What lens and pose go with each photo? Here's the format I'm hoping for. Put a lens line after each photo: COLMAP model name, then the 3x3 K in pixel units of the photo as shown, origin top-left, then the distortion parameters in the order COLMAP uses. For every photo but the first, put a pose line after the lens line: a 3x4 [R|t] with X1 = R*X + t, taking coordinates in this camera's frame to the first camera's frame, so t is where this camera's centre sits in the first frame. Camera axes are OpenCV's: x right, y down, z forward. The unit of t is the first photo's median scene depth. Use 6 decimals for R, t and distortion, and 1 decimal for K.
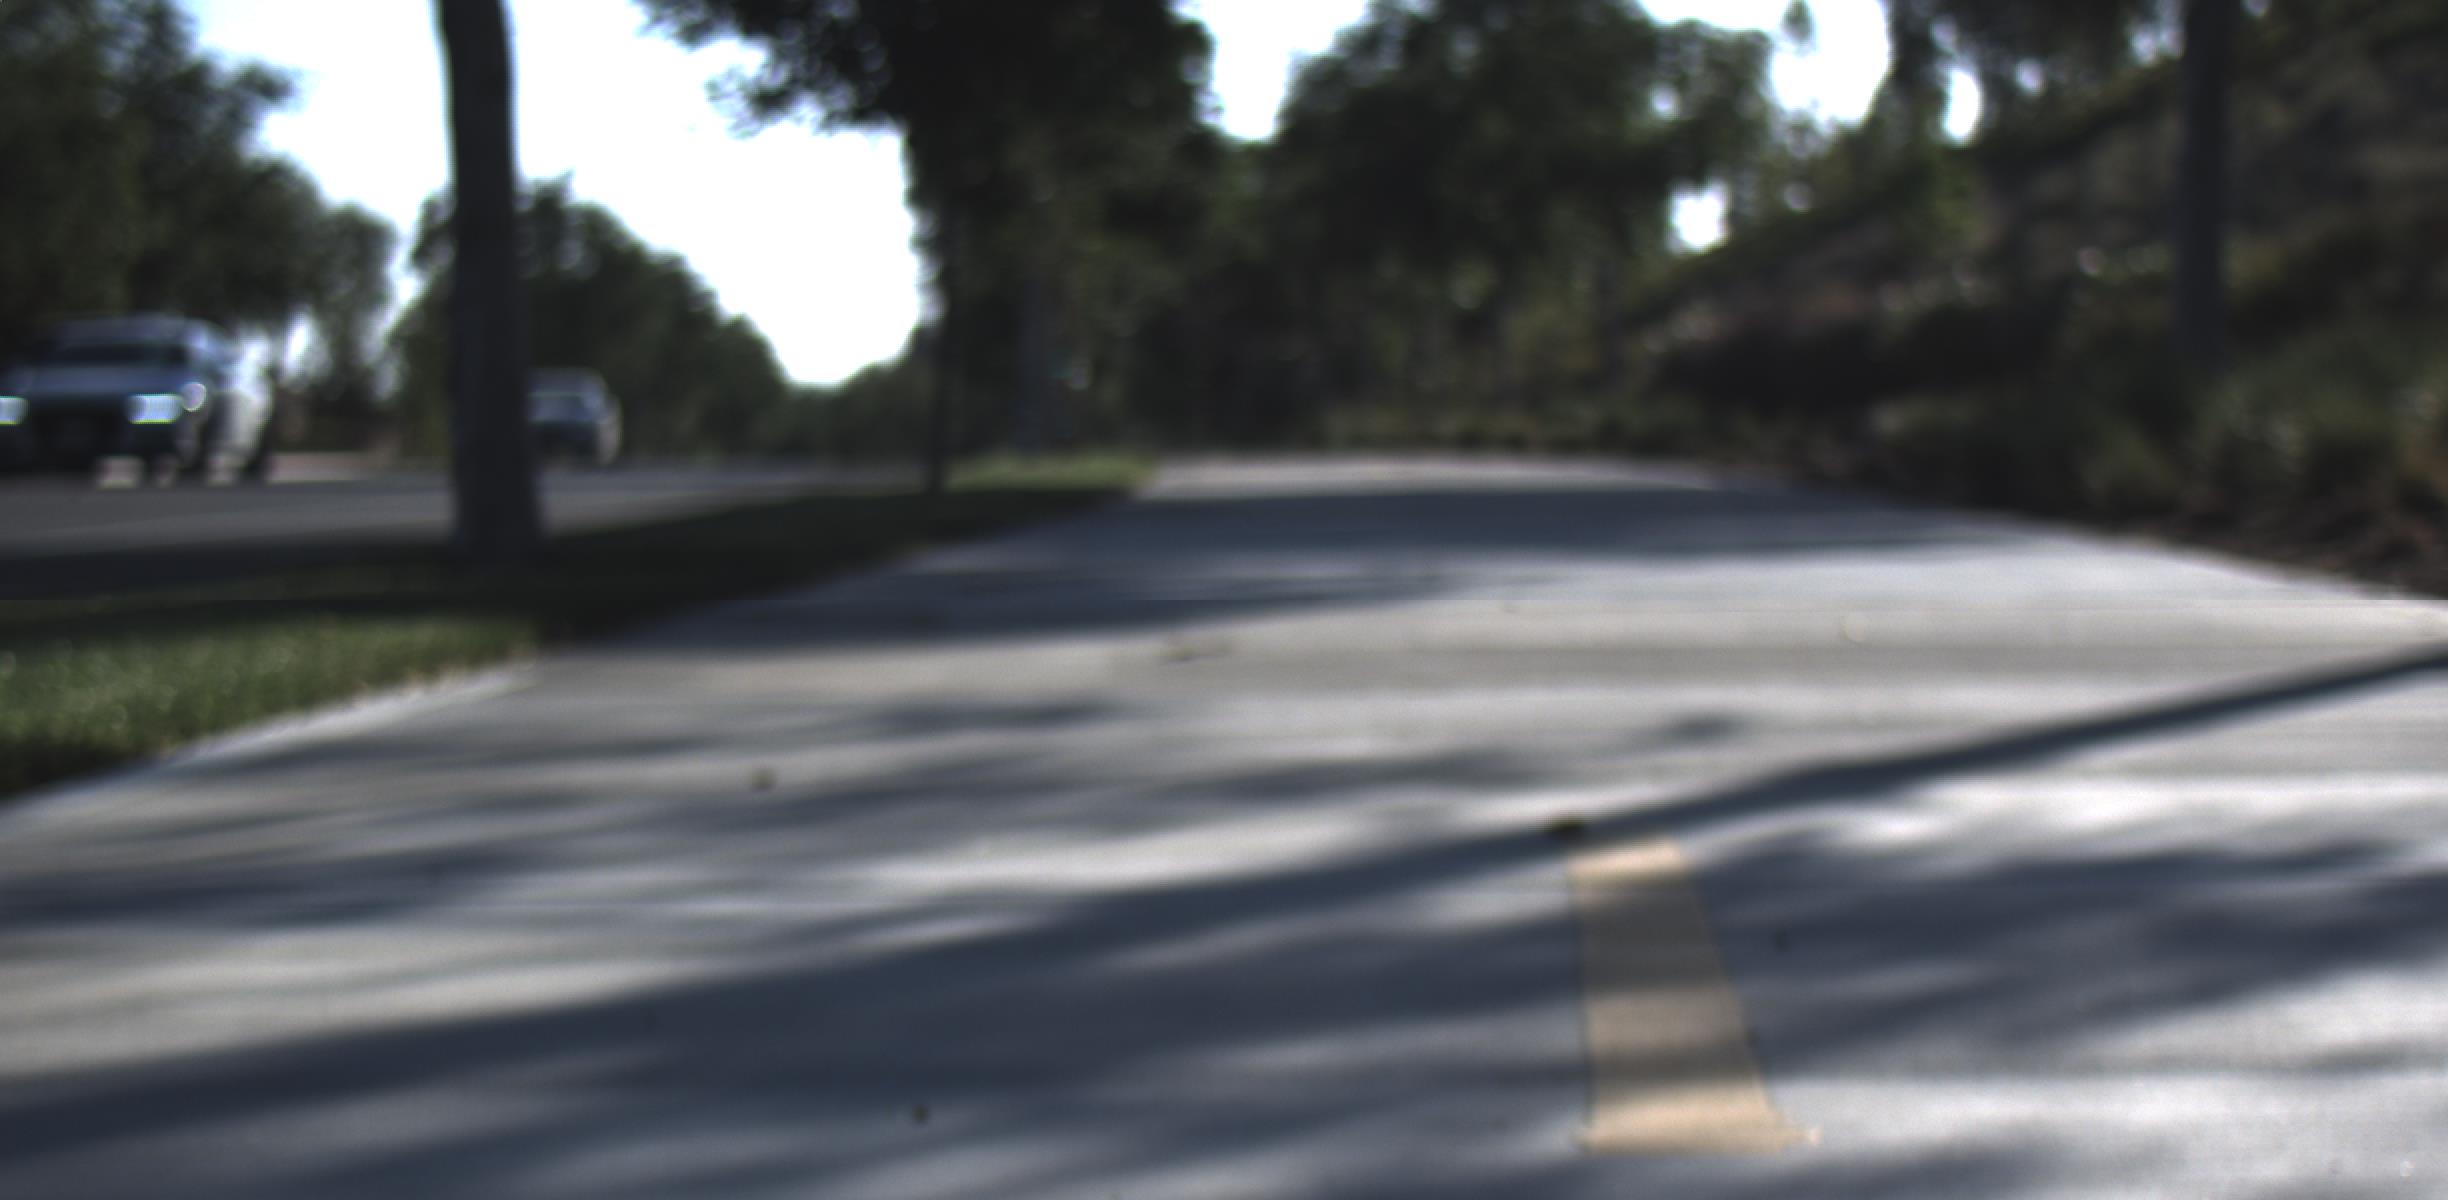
lens RADIAL K [[4822.8, 0, 1223.5], [0, 4822.8, 606.1], [0, 0, 1]] dist [-0.006833, 0.515603]
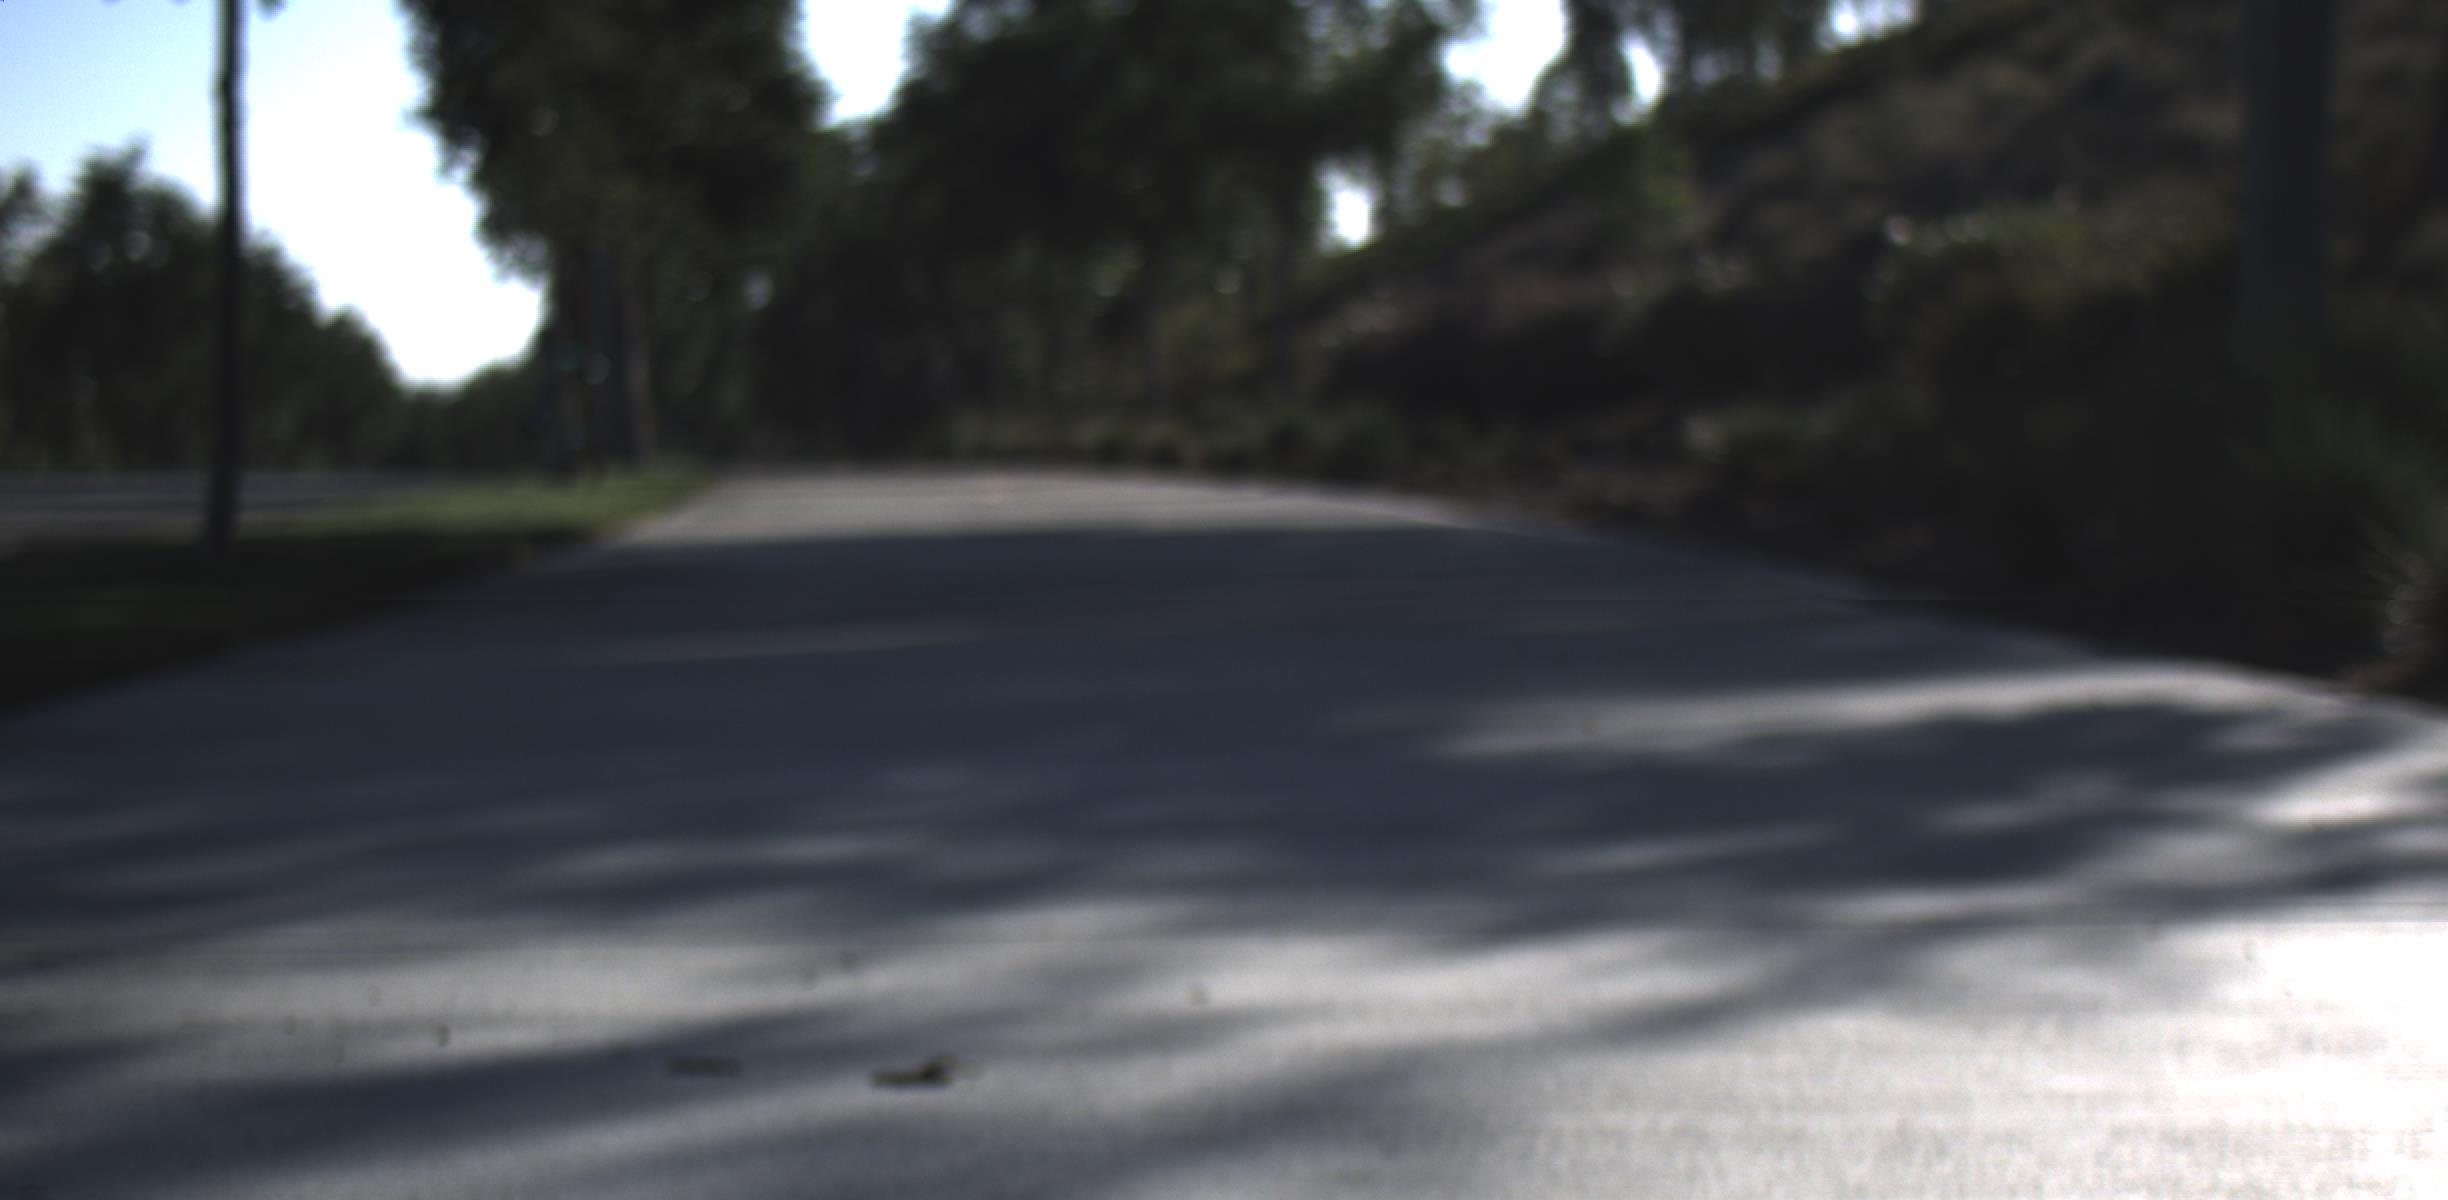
lens RADIAL K [[4822.8, 0, 1223.5], [0, 4822.8, 606.1], [0, 0, 1]] dist [-0.006833, 0.515603]
pose [[0.997308, 0.000003, 0.073331, 0.007040], [0.000063, 1.000000, -0.000897, -0.005483], [-0.073331, 0.000899, 0.997307, 0.126052]]
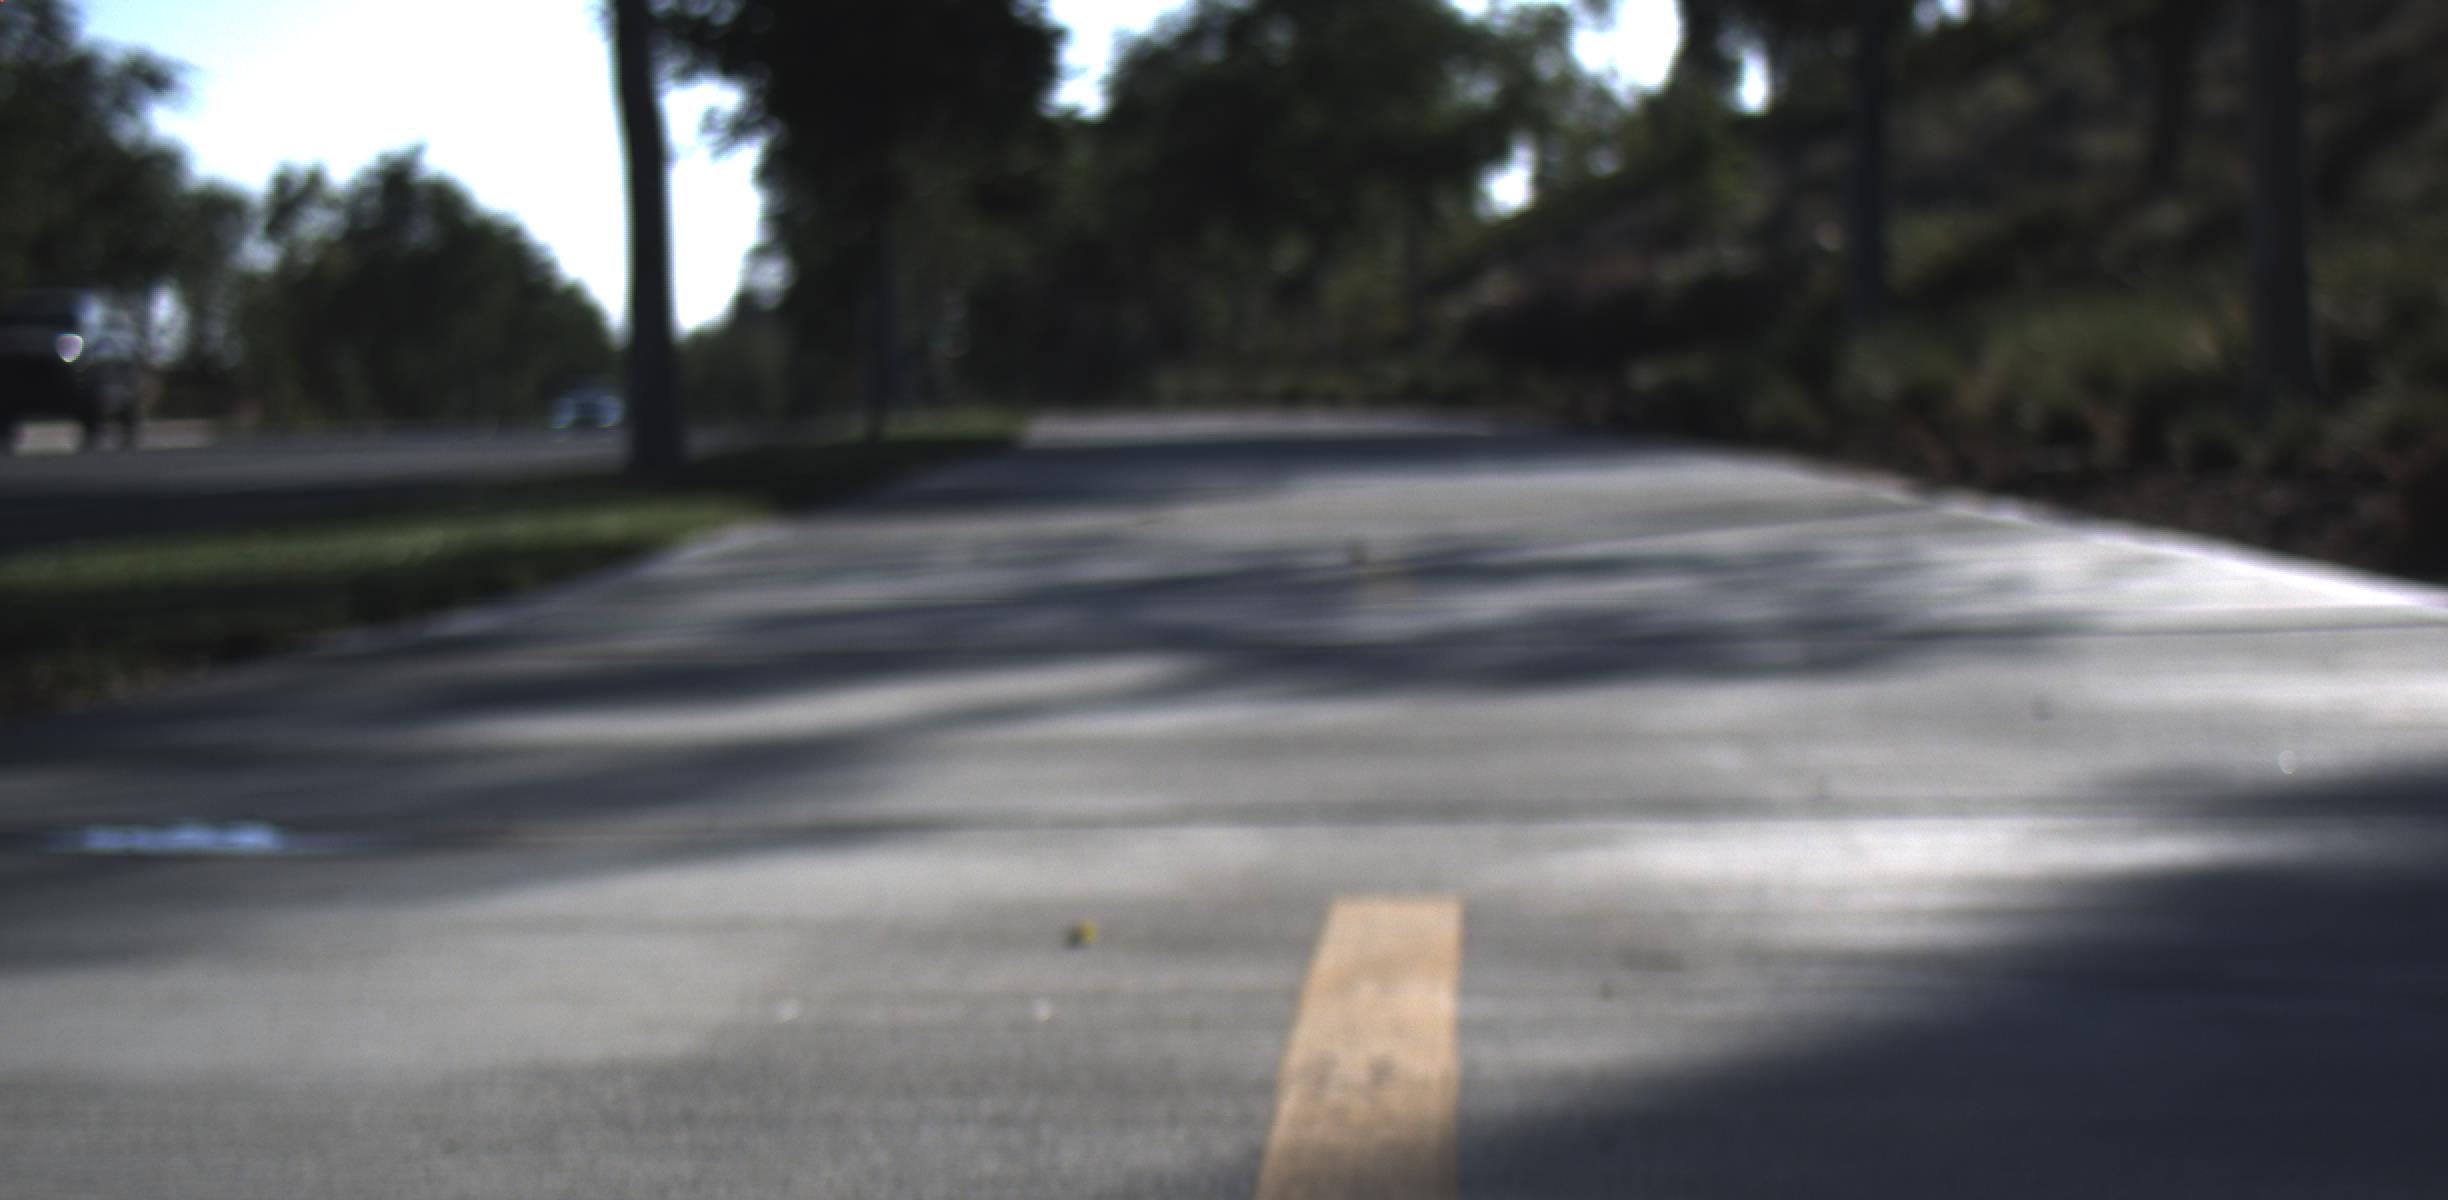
lens RADIAL K [[4833.3, 0, 1221.9], [0, 4833.3, 608.0], [0, 0, 1]] dist [-0.060087, 1.138752]
pose [[0.999249, -0.011241, 0.037093, -0.005184], [0.010927, 0.999903, 0.008657, 0.003350], [-0.037186, -0.008245, 0.999274, -0.084661]]
